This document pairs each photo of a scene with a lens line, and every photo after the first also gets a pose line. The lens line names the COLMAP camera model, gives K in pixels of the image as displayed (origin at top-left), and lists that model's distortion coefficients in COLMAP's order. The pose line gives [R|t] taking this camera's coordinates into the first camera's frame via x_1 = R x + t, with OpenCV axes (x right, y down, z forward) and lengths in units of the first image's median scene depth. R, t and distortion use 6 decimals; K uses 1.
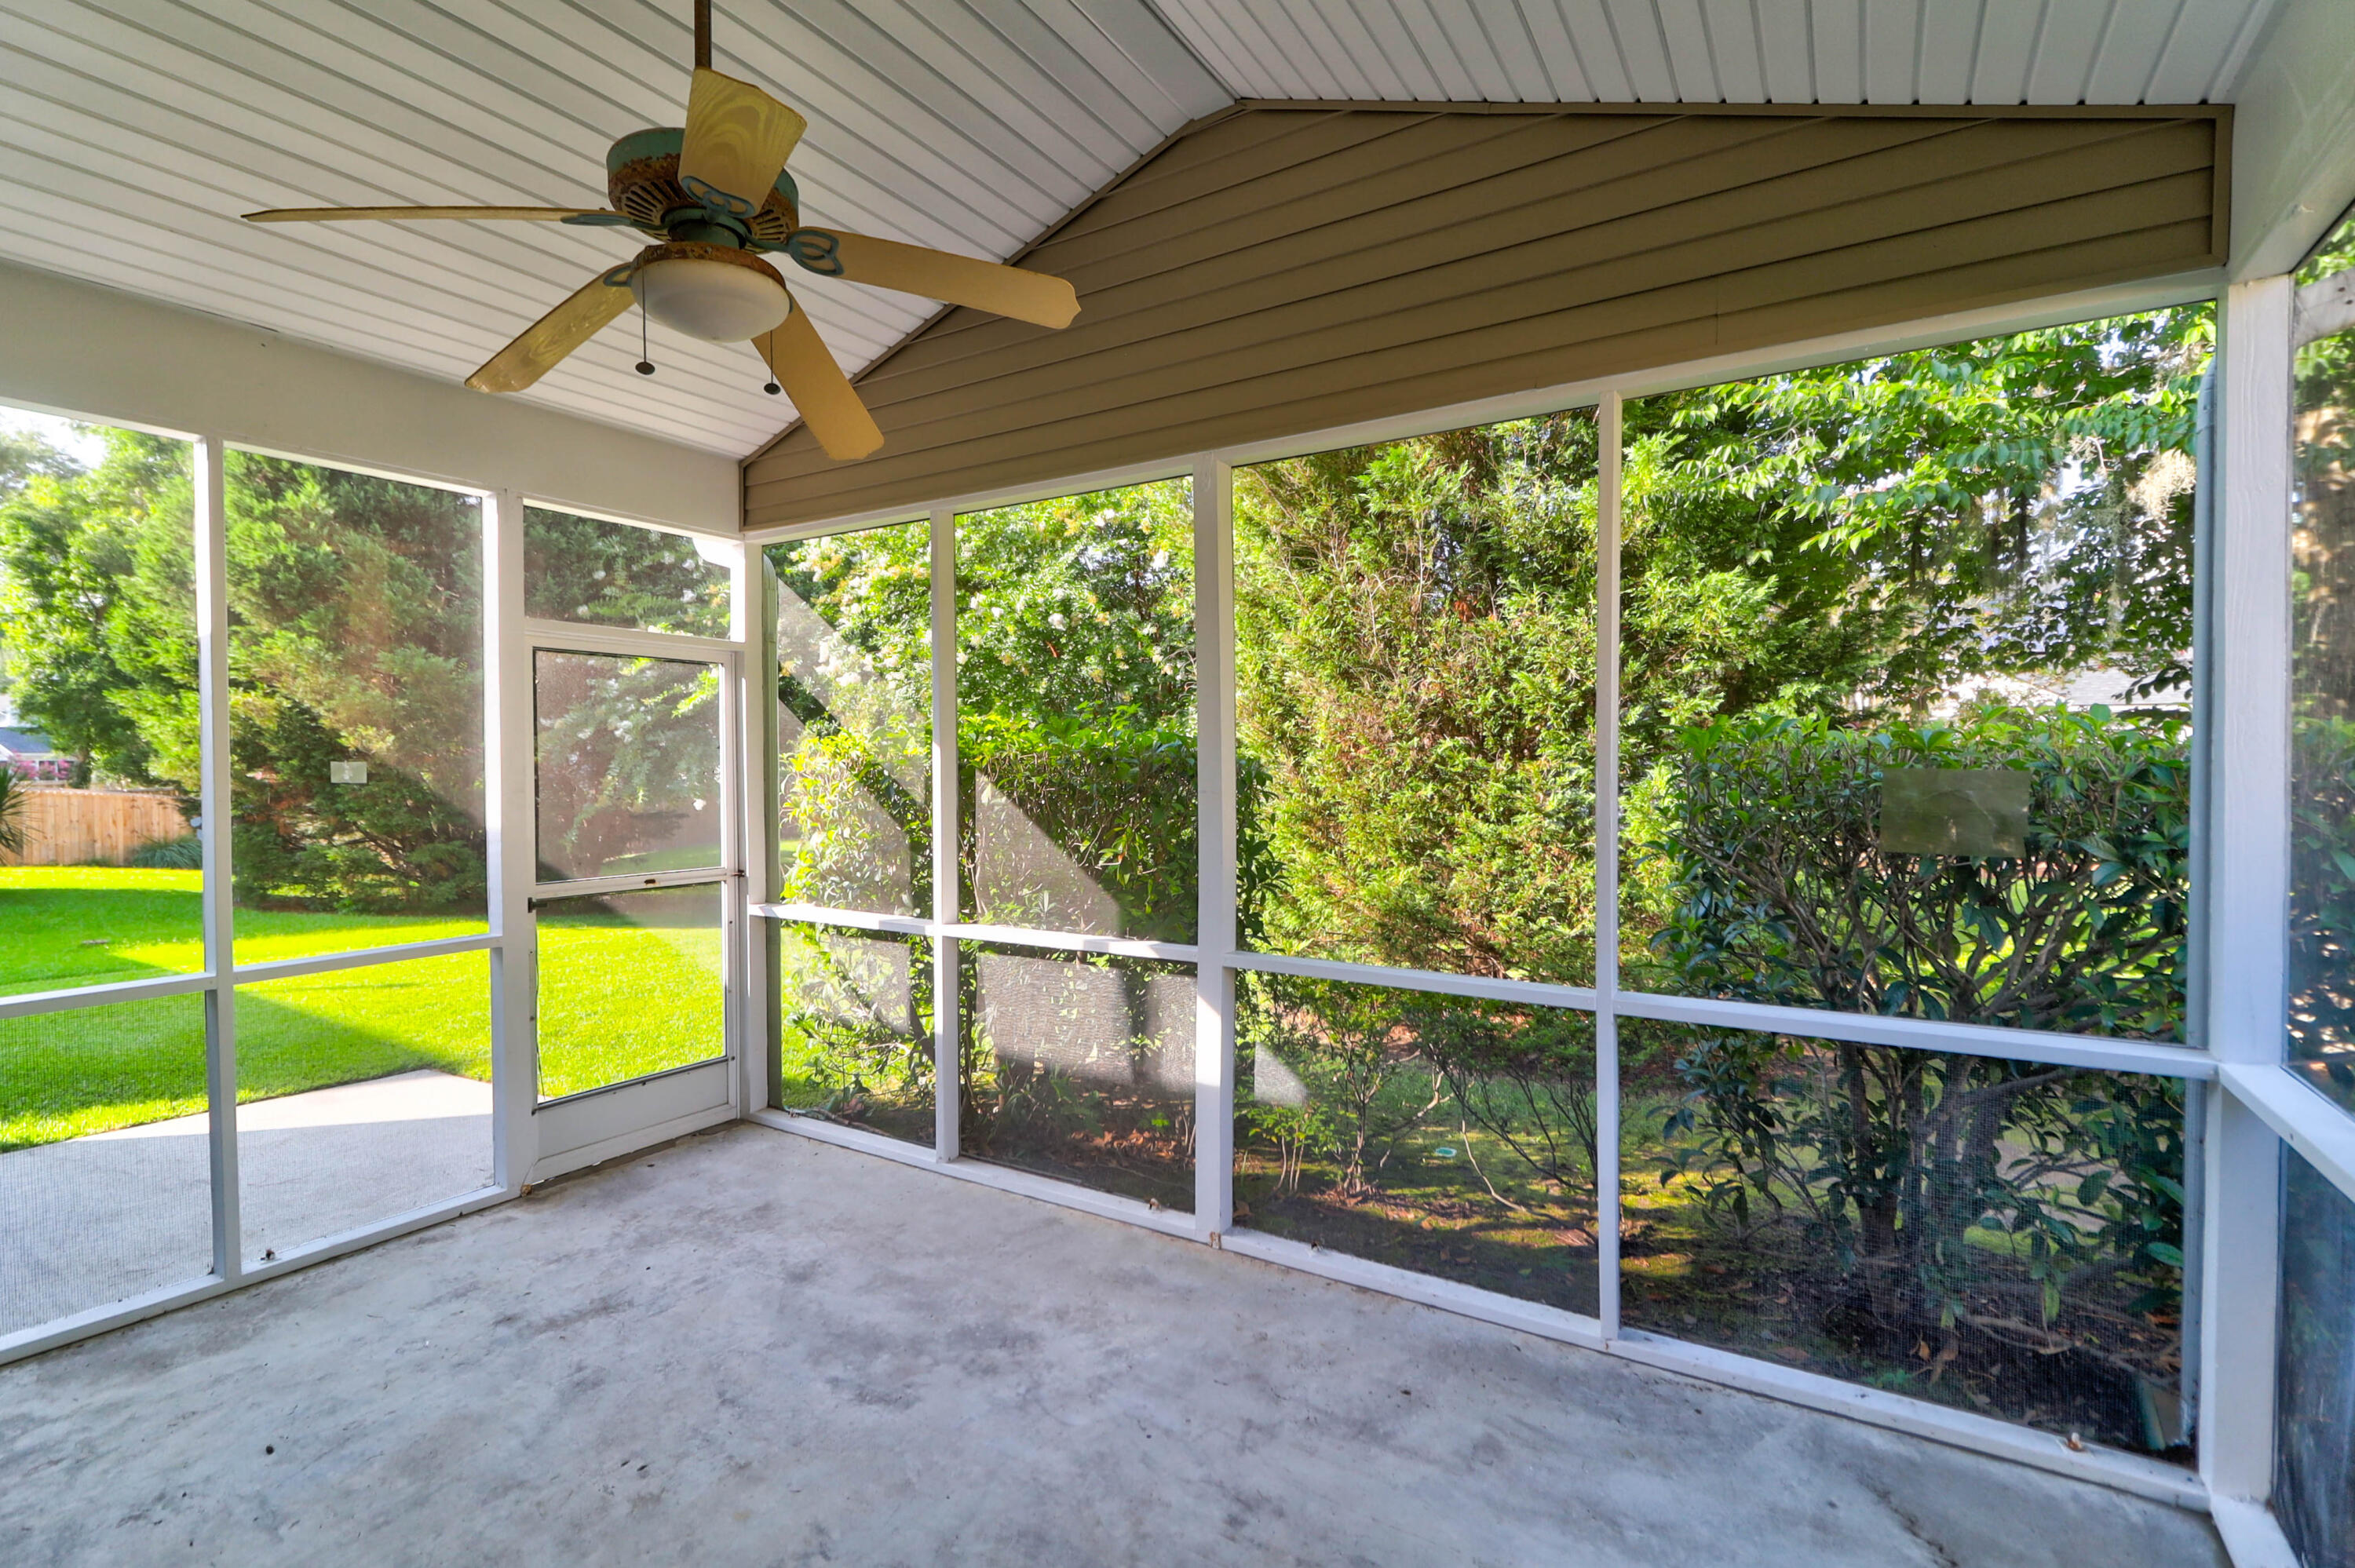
lens RADIAL K [[1076.4, 0, 1174.8], [0, 1076.4, 784.3], [0, 0, 1]] dist [0.000873, -0.000713]
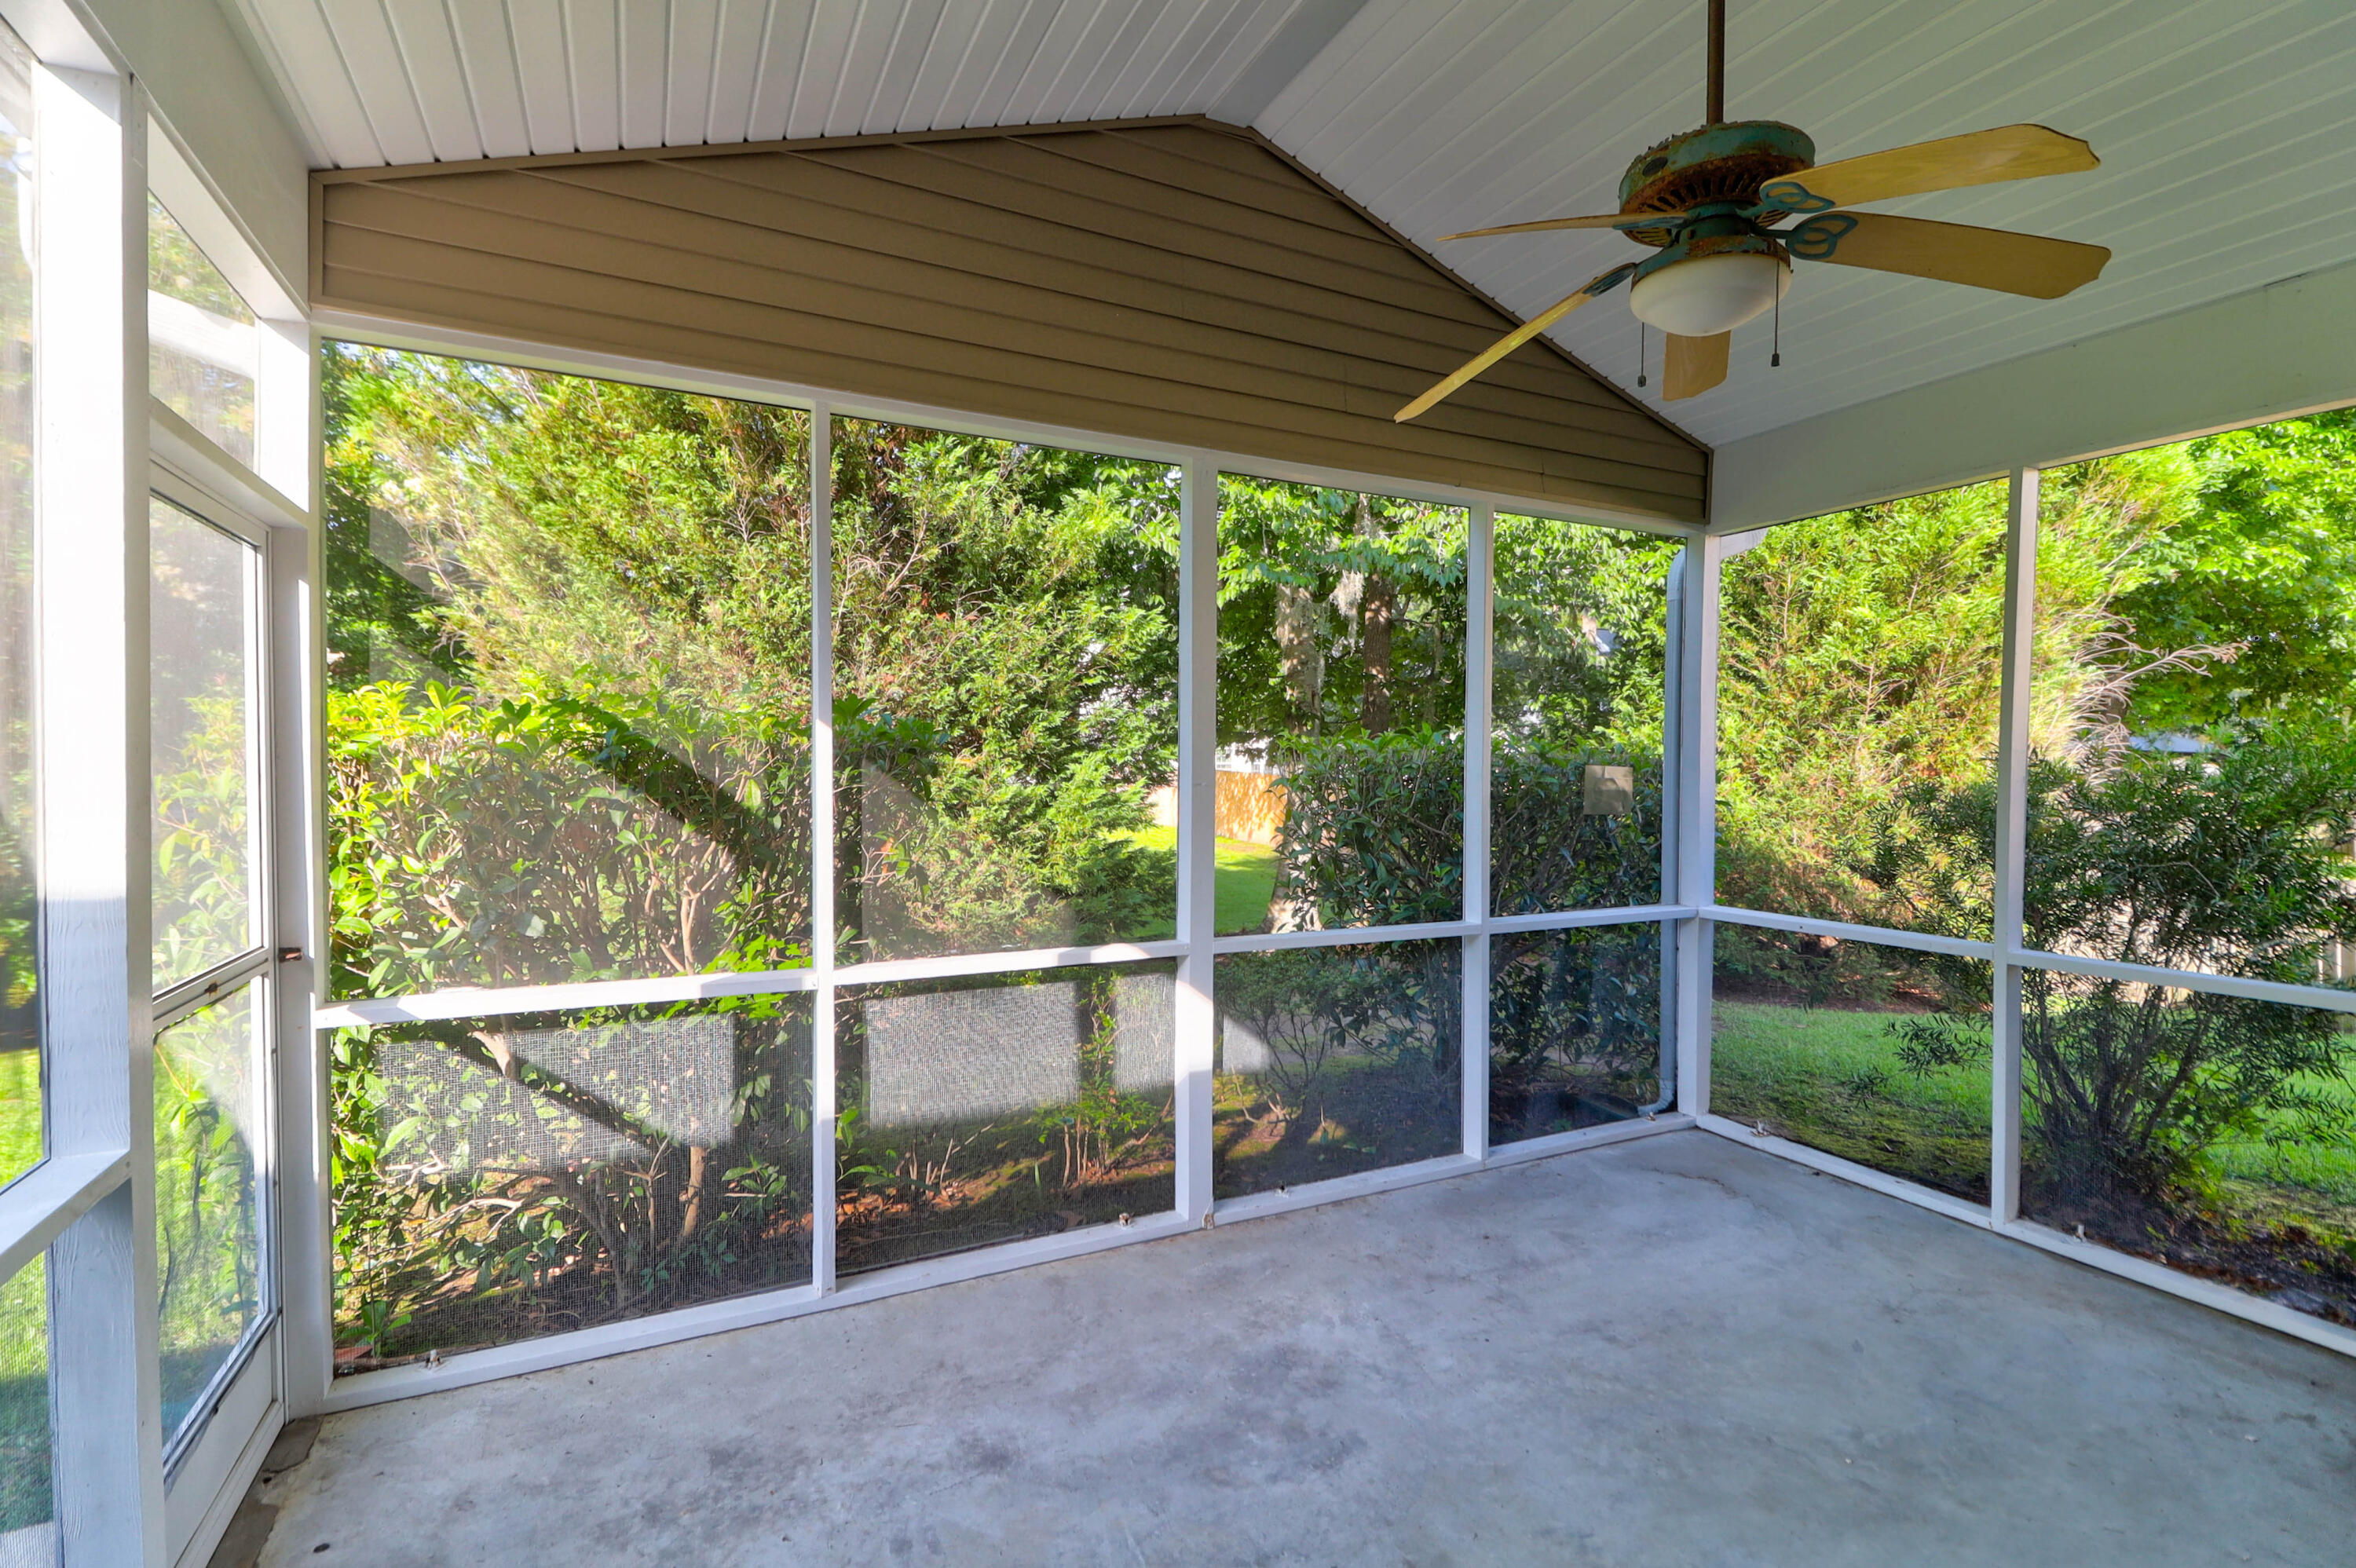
lens RADIAL K [[1076.8, 0, 1171.3], [0, 1076.8, 787.1], [0, 0, 1]] dist [0.000873, -0.000713]
pose [[0.525630, -0.010913, 0.850643, -0.818821], [0.007042, 0.999939, 0.008477, 0.000583], [-0.850684, 0.001534, 0.525675, 0.472755]]
